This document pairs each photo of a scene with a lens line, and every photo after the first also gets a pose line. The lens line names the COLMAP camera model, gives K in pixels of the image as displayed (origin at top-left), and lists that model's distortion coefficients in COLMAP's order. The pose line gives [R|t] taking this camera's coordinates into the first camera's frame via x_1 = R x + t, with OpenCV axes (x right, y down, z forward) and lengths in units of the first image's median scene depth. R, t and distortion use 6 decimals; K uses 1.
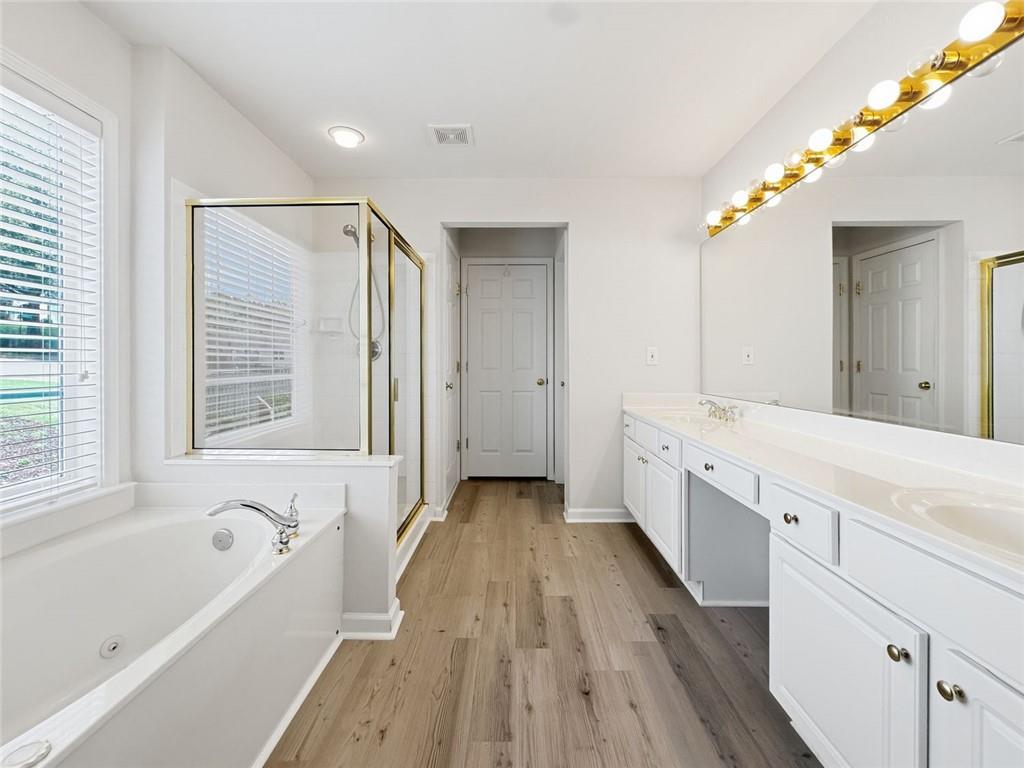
lens RADIAL K [[414.9, 0, 512.0], [0, 414.9, 384.0], [0, 0, 1]] dist [0.000638, 0.000090]
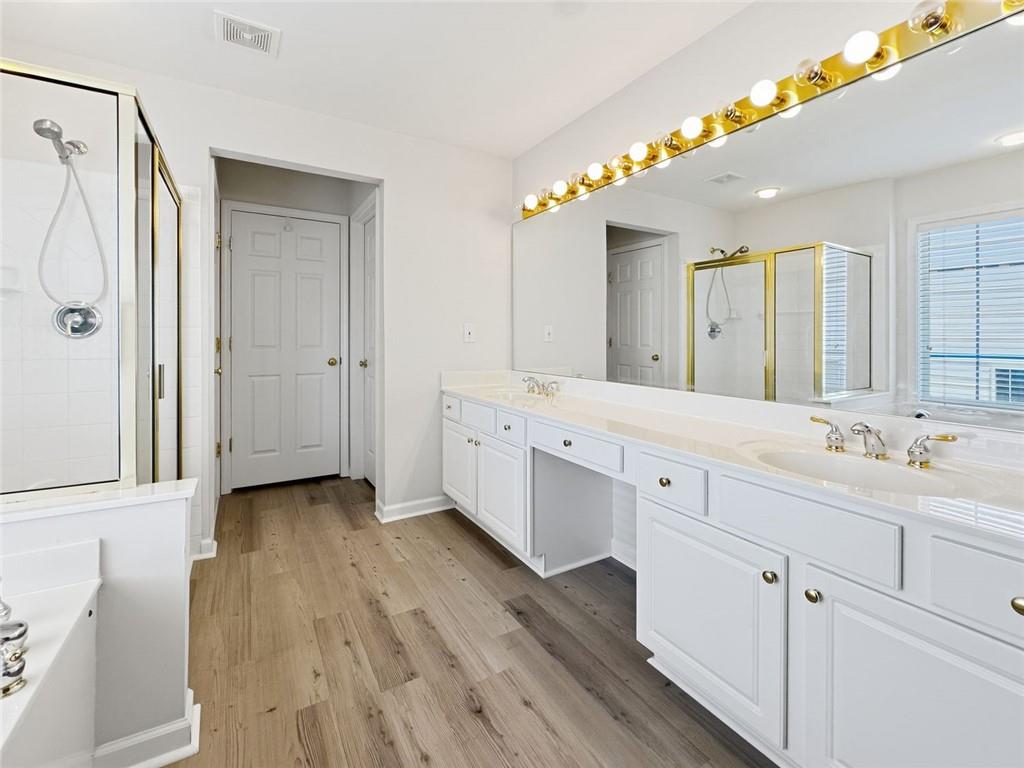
lens RADIAL K [[443.8, 0, 501.4], [0, 443.8, 356.7], [0, 0, 1]] dist [-0.001765, -0.000006]
pose [[0.860287, -0.018889, 0.509460, -0.172881], [0.021660, 0.999765, 0.000491, -0.015348], [-0.509350, 0.010613, 0.860494, 0.095591]]
